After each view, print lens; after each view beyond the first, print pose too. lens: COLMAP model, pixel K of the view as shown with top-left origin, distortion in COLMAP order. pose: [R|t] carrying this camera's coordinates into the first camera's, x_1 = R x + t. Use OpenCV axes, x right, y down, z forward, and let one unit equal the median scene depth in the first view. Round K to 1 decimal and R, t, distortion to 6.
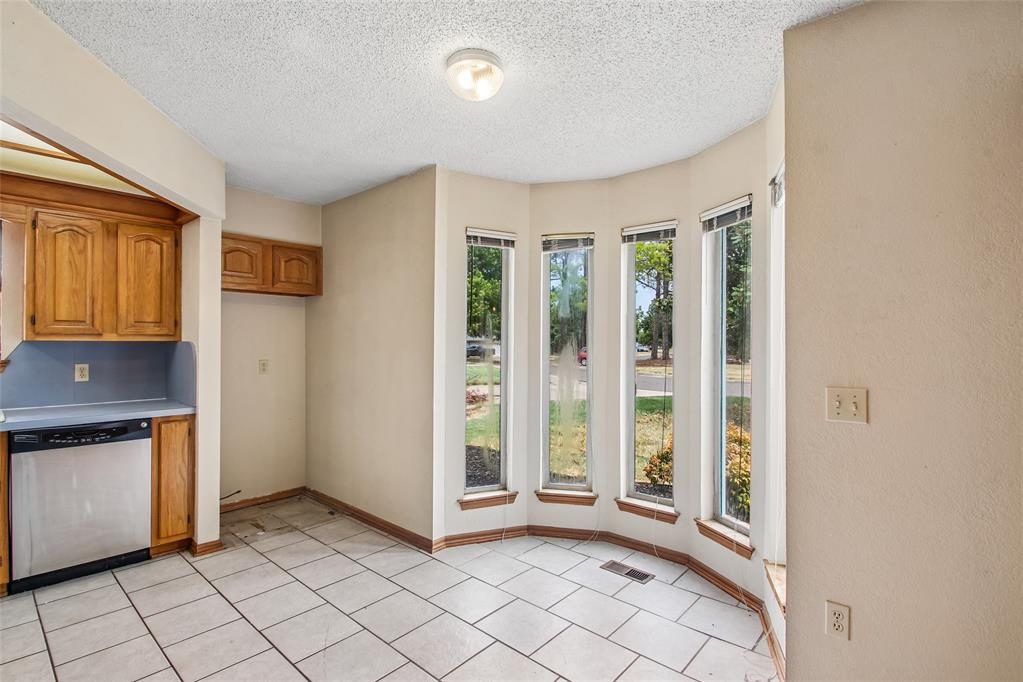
lens RADIAL K [[477.4, 0, 514.0], [0, 477.4, 338.3], [0, 0, 1]] dist [-0.000920, -0.008582]
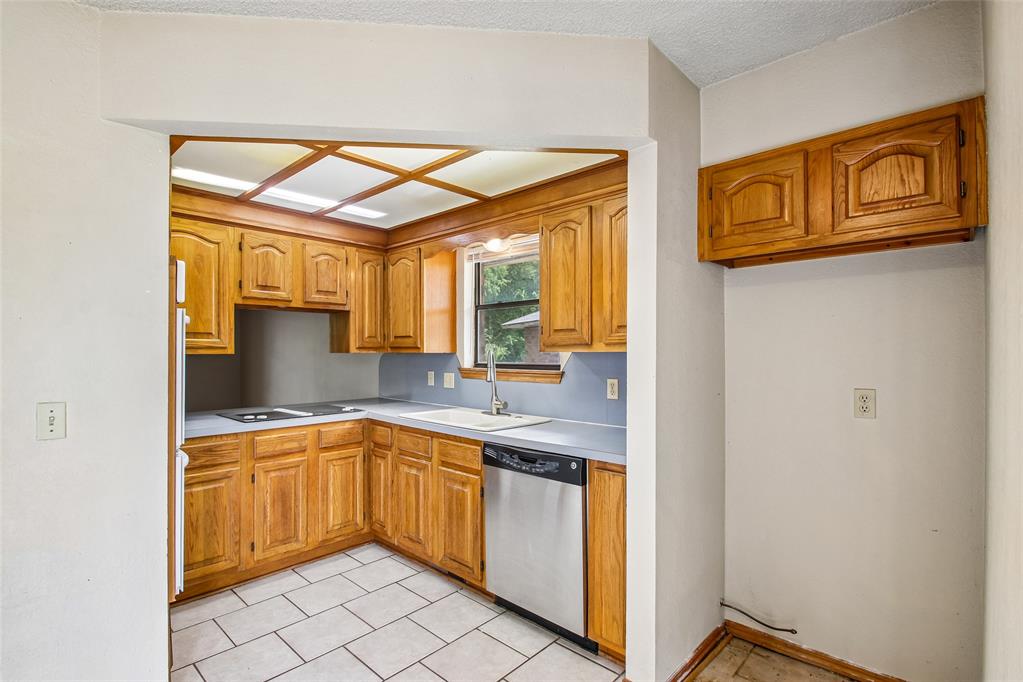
lens RADIAL K [[477.4, 0, 499.6], [0, 477.4, 352.9], [0, 0, 1]] dist [-0.000920, -0.008582]
pose [[-0.040371, -0.007165, -0.999159, -0.032912], [0.008319, 0.999937, -0.007506, 0.011777], [0.999150, -0.008615, -0.040309, 0.862020]]
